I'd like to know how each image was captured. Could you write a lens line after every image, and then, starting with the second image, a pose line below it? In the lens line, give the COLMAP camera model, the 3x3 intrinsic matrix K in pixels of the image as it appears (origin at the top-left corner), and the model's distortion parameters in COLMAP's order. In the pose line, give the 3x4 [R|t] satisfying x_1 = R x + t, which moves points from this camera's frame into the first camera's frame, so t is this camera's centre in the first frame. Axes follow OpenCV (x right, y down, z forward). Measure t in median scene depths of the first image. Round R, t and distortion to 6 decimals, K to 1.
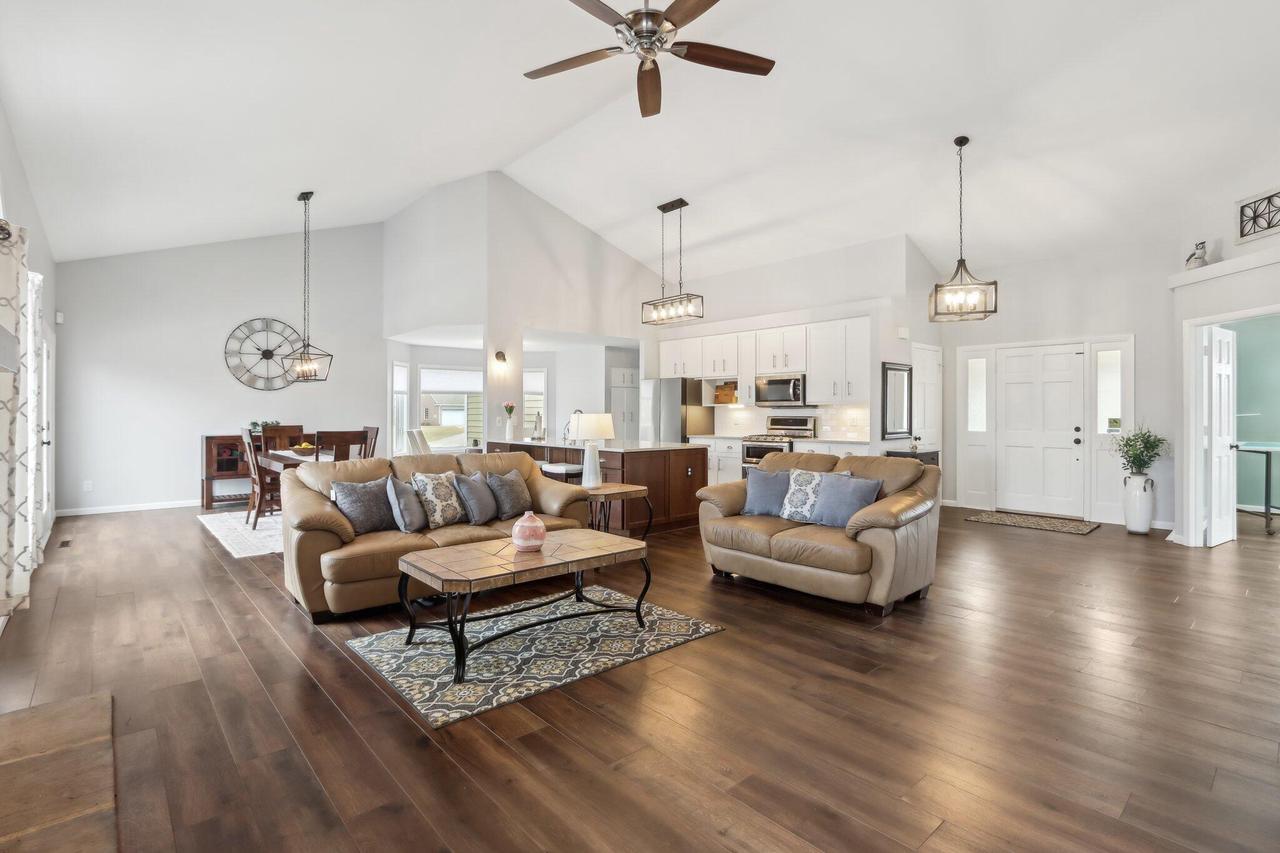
lens RADIAL K [[604.8, 0, 644.4], [0, 604.8, 415.8], [0, 0, 1]] dist [-0.016487, 0.001909]
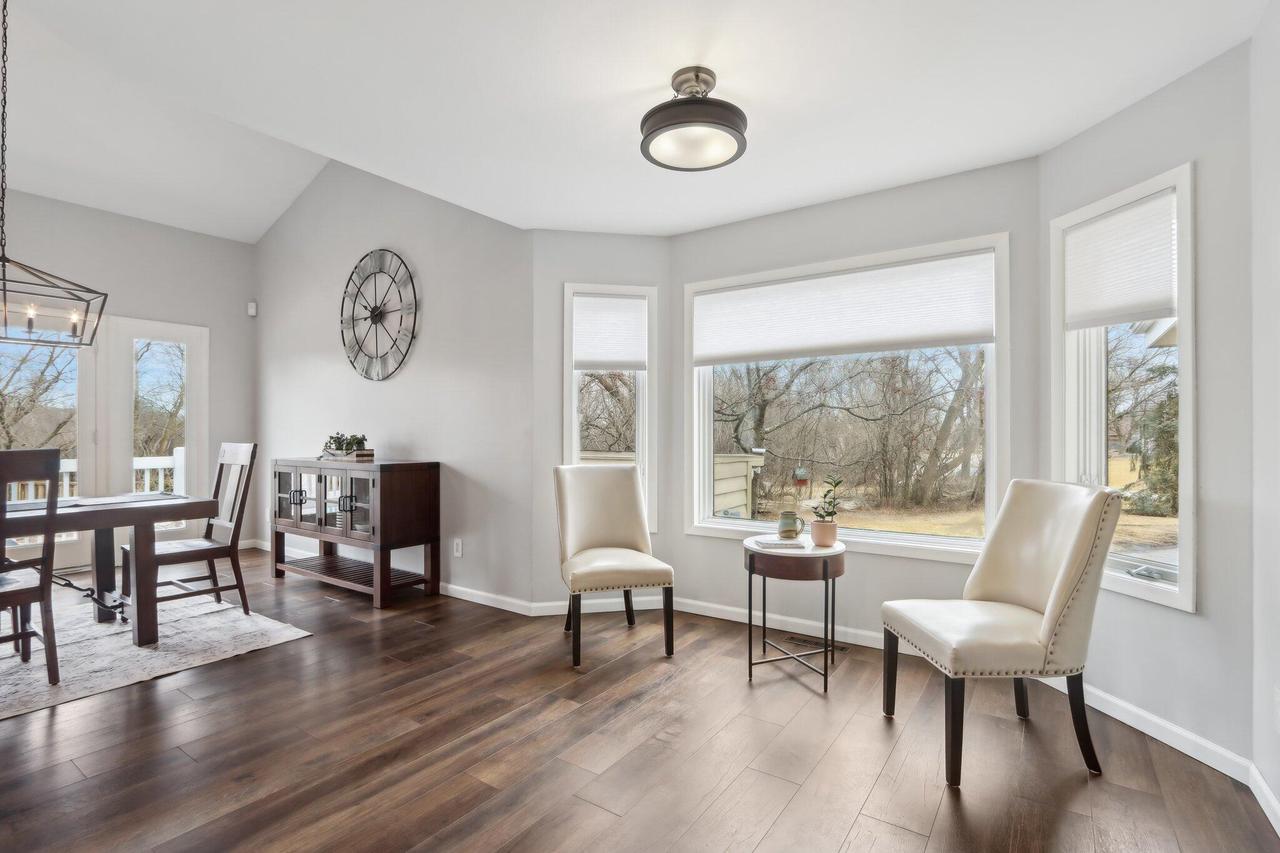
lens RADIAL K [[604.8, 0, 637.9], [0, 604.8, 432.1], [0, 0, 1]] dist [-0.016487, 0.001909]
pose [[0.225163, -0.001459, -0.974320, -0.034236], [-0.006101, 0.999977, -0.002907, 0.005955], [0.974302, 0.006599, 0.225149, 1.166681]]
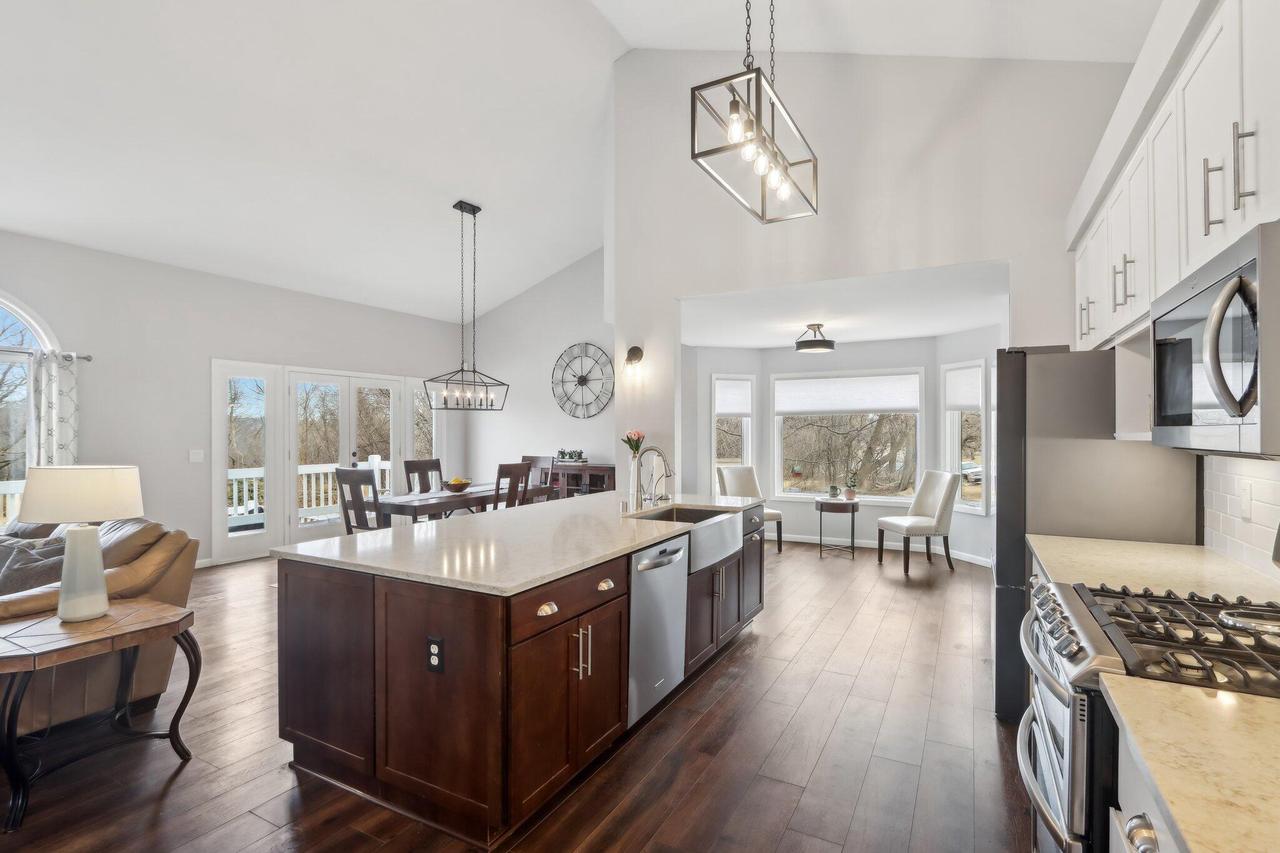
lens RADIAL K [[604.8, 0, 640.9], [0, 604.8, 436.1], [0, 0, 1]] dist [-0.016487, 0.001909]
pose [[0.329958, 0.007906, -0.943963, 0.333749], [-0.002927, 0.999969, 0.007352, -0.021929], [0.943991, 0.000337, 0.329971, 0.807968]]
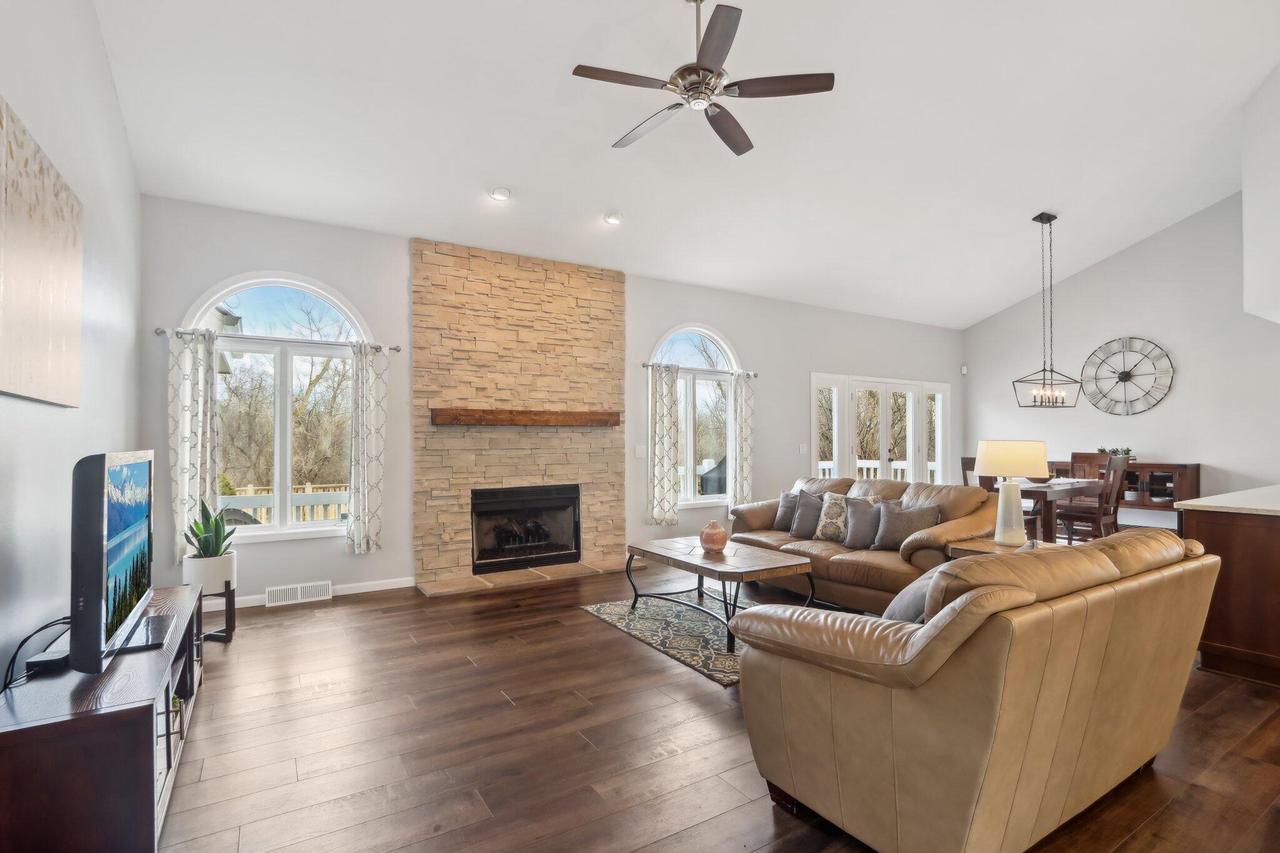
lens RADIAL K [[604.8, 0, 639.9], [0, 604.8, 445.2], [0, 0, 1]] dist [-0.016487, 0.001909]
pose [[-0.172492, 0.004621, -0.985000, 0.437009], [0.001022, 0.999989, 0.004512, -0.000860], [0.985010, -0.000229, -0.172495, 0.441043]]
